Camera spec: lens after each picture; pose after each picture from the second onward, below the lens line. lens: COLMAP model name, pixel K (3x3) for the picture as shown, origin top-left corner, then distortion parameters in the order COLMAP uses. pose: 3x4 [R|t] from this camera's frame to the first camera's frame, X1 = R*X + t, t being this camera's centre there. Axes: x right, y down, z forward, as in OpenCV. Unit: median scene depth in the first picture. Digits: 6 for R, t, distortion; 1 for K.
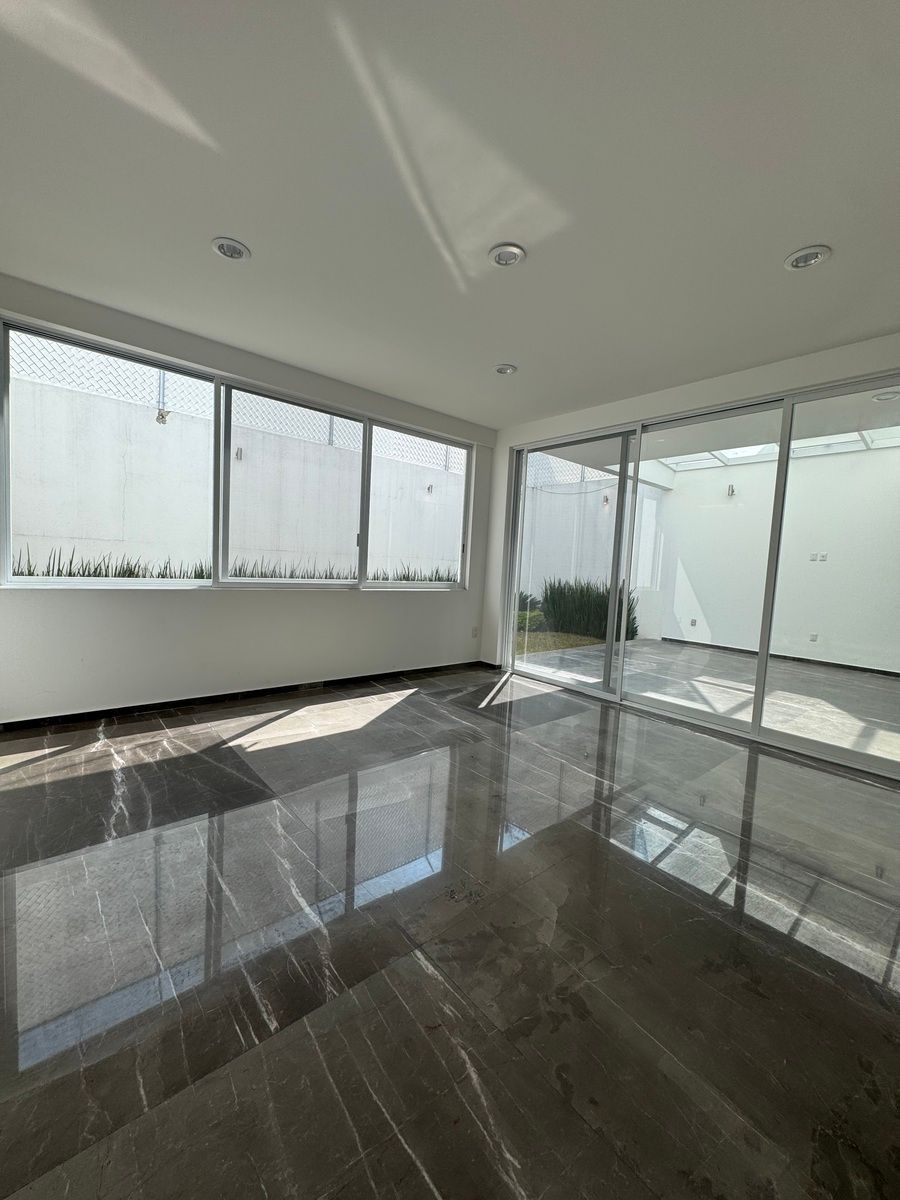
lens RADIAL K [[479.8, 0, 448.4], [0, 479.8, 599.1], [0, 0, 1]] dist [-0.007790, 0.001460]
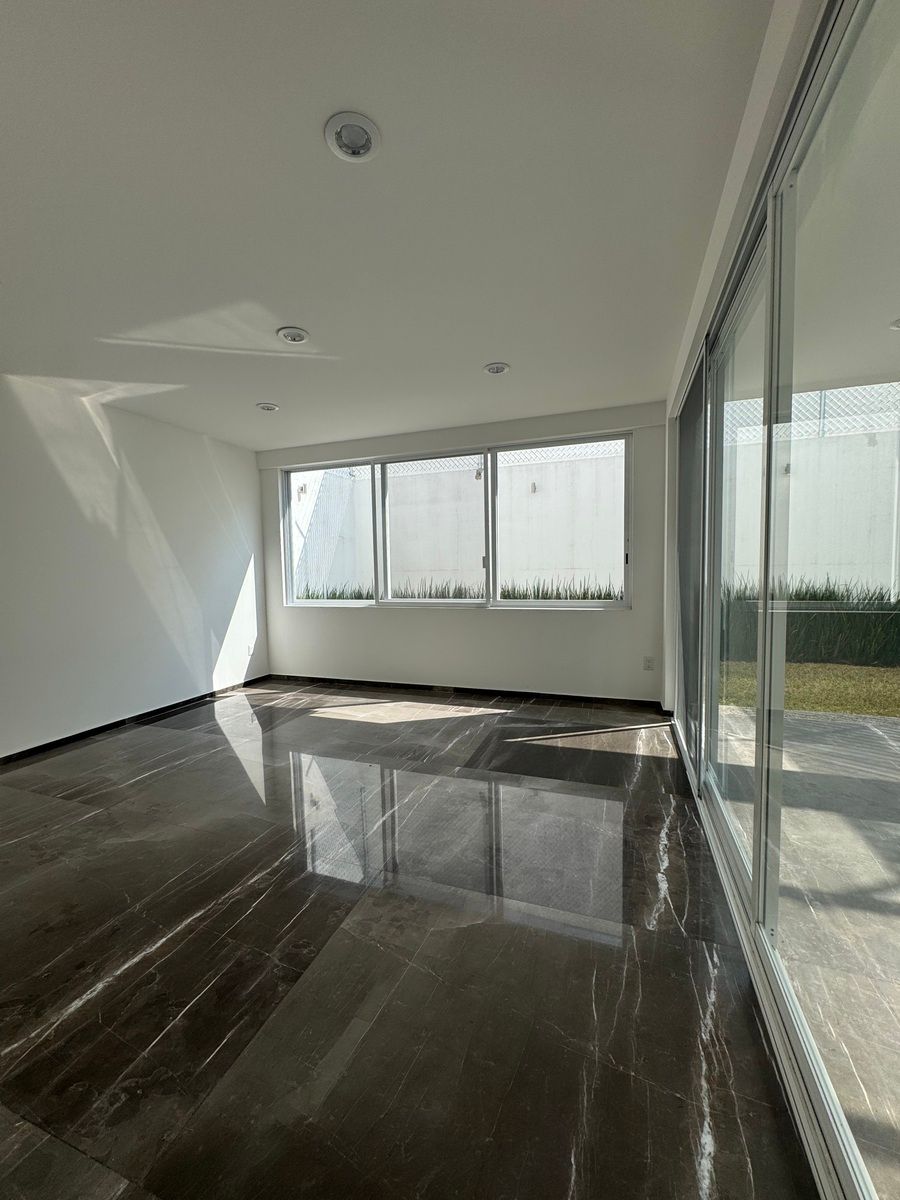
lens RADIAL K [[479.8, 0, 450.1], [0, 479.8, 597.9], [0, 0, 1]] dist [-0.007790, 0.001460]
pose [[0.493183, -0.002691, -0.869921, 0.797027], [-0.020364, 0.999685, -0.014638, -0.028148], [0.869687, 0.024934, 0.492973, 0.449318]]
